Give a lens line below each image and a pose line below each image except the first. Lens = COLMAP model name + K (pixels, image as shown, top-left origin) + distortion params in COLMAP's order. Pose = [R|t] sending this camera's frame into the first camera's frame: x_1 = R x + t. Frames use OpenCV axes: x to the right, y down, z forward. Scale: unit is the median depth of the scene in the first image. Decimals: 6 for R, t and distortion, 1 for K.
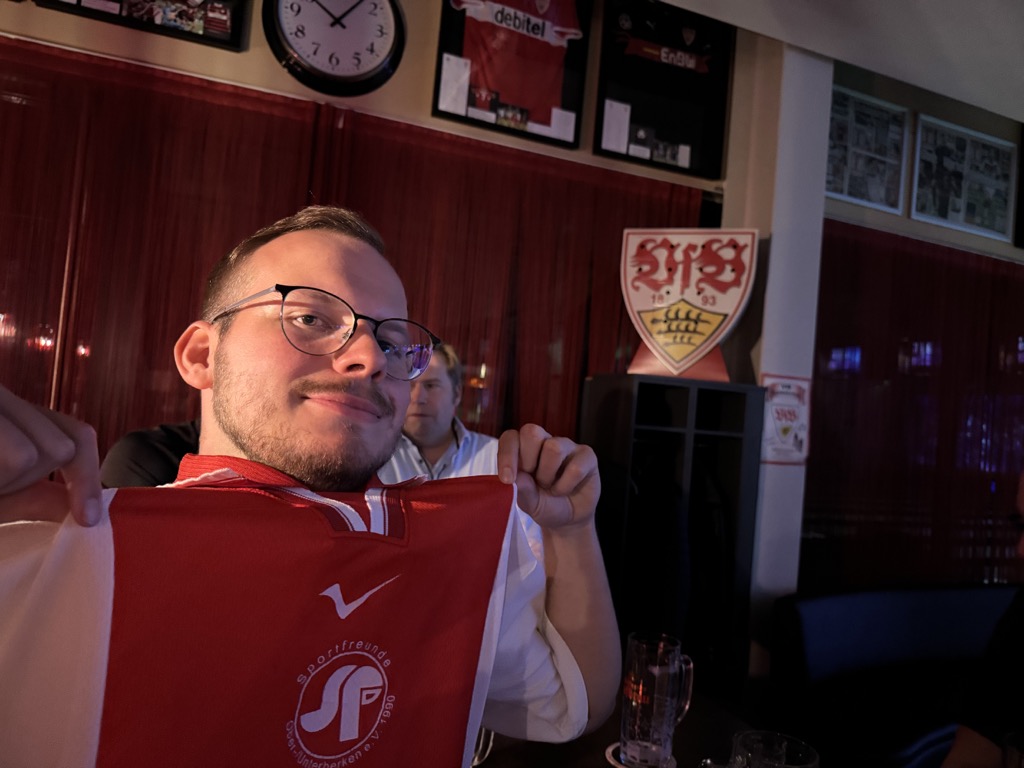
lens RADIAL K [[742.2, 0, 512.0], [0, 742.2, 384.0], [0, 0, 1]] dist [0.010946, -0.006439]
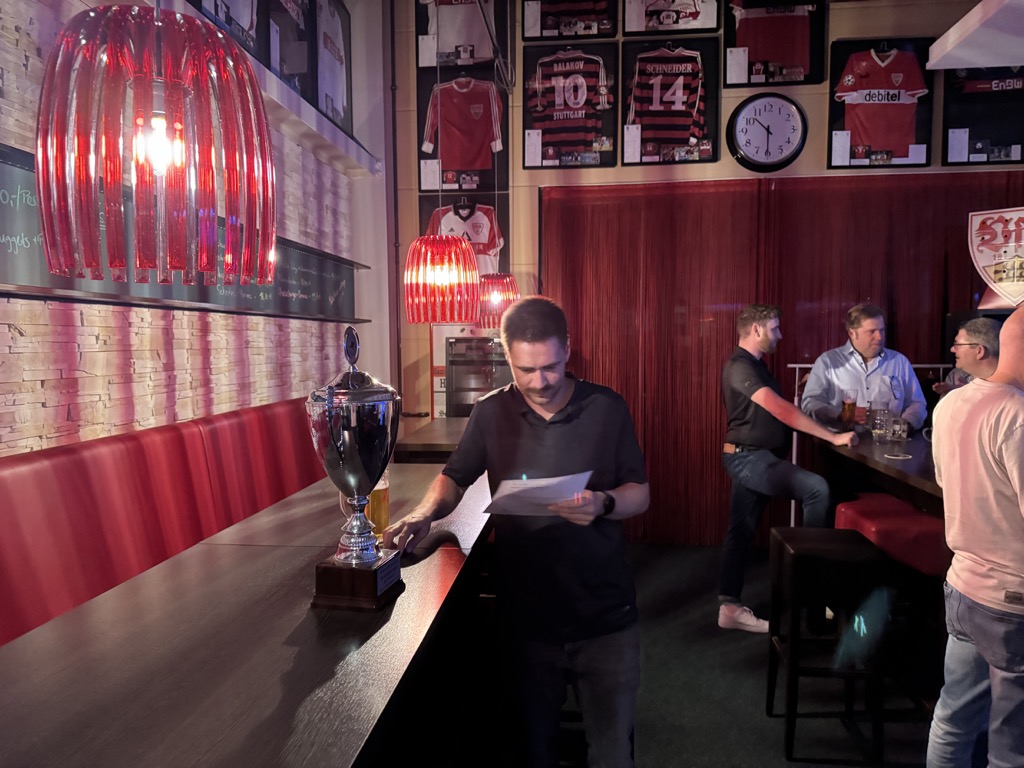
lens RADIAL K [[742.2, 0, 512.0], [0, 742.2, 384.0], [0, 0, 1]] dist [0.010946, -0.006439]
pose [[0.883863, -0.062286, -0.463581, 0.010923], [0.093663, 0.994589, 0.044945, -0.019187], [0.458273, -0.083146, 0.884914, -0.818342]]
